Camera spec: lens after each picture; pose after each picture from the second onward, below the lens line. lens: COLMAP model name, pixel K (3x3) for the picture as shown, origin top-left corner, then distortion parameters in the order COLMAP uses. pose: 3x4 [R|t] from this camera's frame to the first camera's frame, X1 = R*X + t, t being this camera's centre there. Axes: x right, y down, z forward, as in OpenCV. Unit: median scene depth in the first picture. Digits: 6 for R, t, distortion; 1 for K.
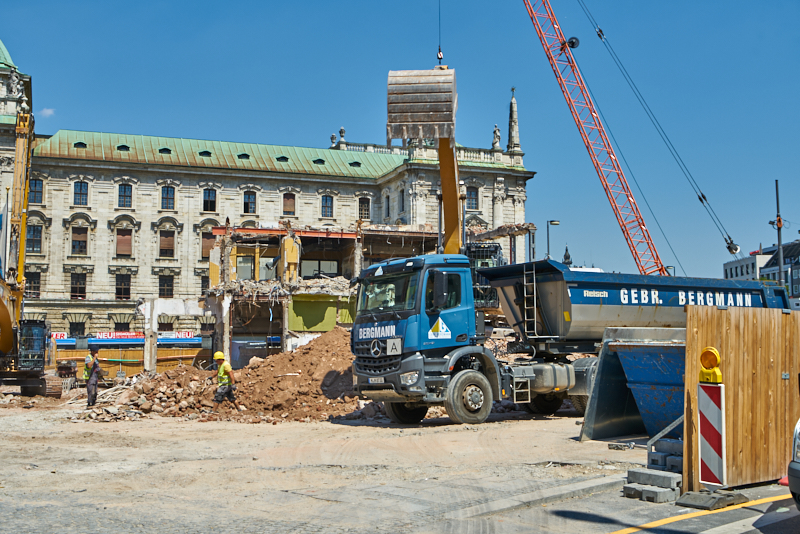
lens RADIAL K [[954.7, 0, 400.7], [0, 954.7, 263.0], [0, 0, 1]] dist [-0.037143, 0.056583]
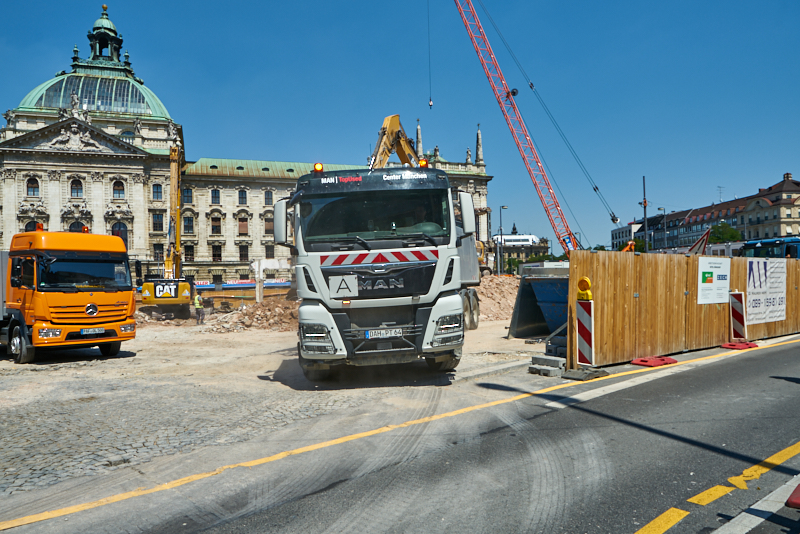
lens RADIAL K [[574.4, 0, 396.6], [0, 574.4, 284.6], [0, 0, 1]] dist [0.004145, -0.000973]
pose [[0.999261, -0.021329, -0.031972, 0.005196], [0.023971, 0.996120, 0.084675, 0.001517], [0.030042, -0.085379, 0.995895, 0.006418]]
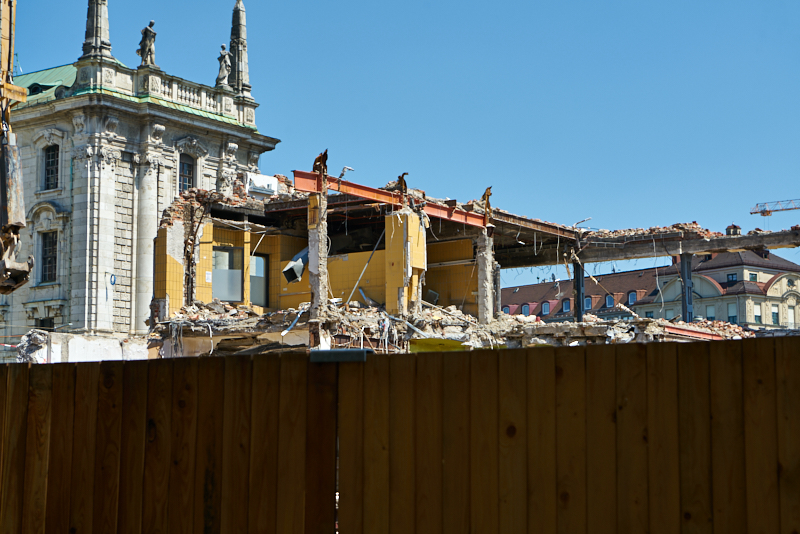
lens RADIAL K [[1551.1, 0, 399.1], [0, 1551.1, 268.4], [0, 0, 1]] dist [0.003564, 0.078914]
pose [[0.833891, 0.066473, 0.547912, -0.311028], [-0.046465, 0.997652, -0.050319, 0.021904], [-0.549970, 0.016502, 0.835022, 0.234556]]
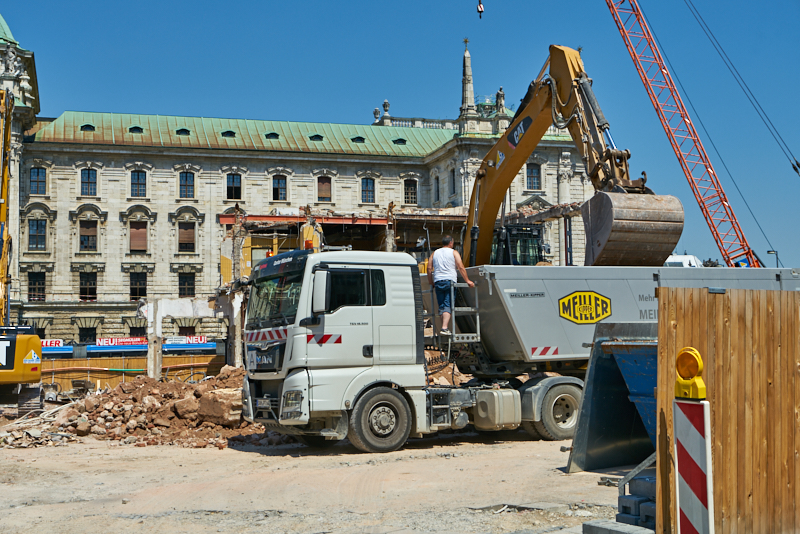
lens RADIAL K [[1072.2, 0, 400.8], [0, 1072.2, 264.4], [0, 0, 1]] dist [-0.000394, -0.008253]
pose [[0.997692, -0.020319, -0.064788, 0.017112], [0.020864, 0.999752, 0.007748, 0.001817], [0.064614, -0.009082, 0.997869, 0.021395]]
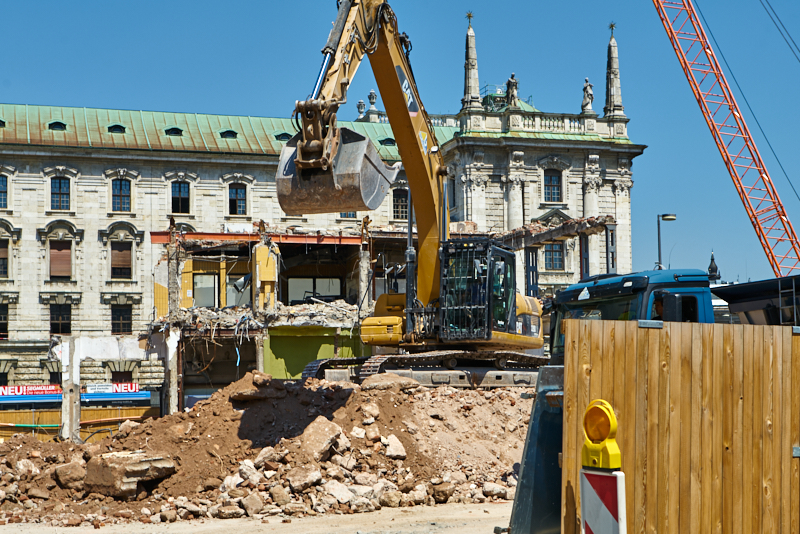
lens RADIAL K [[1321.0, 0, 401.5], [0, 1321.0, 317.9], [0, 0, 1]] dist [0.062531, 0.013240]
pose [[0.997740, -0.017945, -0.064750, 0.026962], [0.019603, 0.999493, 0.025074, 0.002405], [0.064267, -0.026287, 0.997586, 0.028110]]
